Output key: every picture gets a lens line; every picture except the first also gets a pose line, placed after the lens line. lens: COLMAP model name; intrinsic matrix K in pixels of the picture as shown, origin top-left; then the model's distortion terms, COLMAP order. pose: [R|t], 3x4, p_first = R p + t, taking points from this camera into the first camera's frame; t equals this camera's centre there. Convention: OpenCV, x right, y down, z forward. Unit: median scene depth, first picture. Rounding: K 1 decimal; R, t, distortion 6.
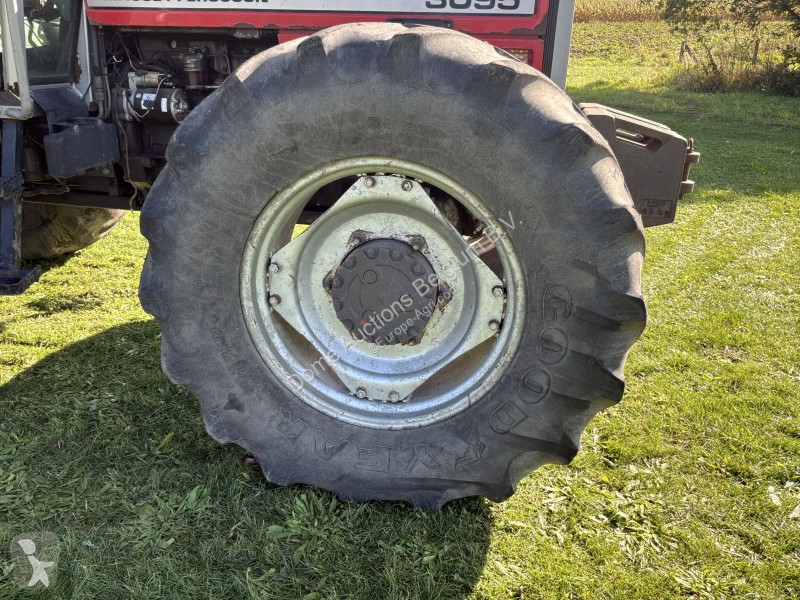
lens RADIAL K [[660.8, 0, 396.9], [0, 660.8, 298.9], [0, 0, 1]] dist [0.128400, -0.257336]
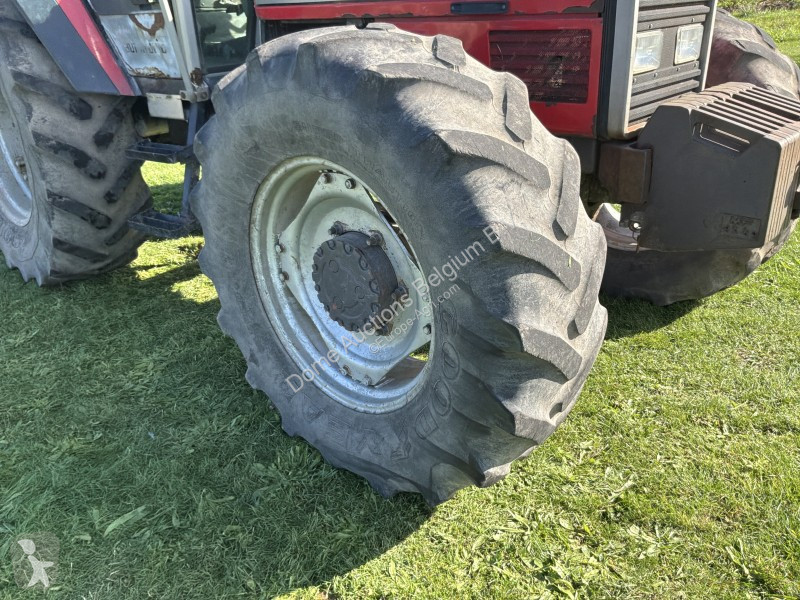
lens RADIAL K [[660.8, 0, 396.9], [0, 660.8, 298.9], [0, 0, 1]] dist [0.128400, -0.257336]
pose [[0.828873, 0.140093, -0.541611, 0.634168], [-0.103493, 0.989826, 0.097644, -0.096110], [0.549780, -0.024882, 0.834939, 0.158167]]
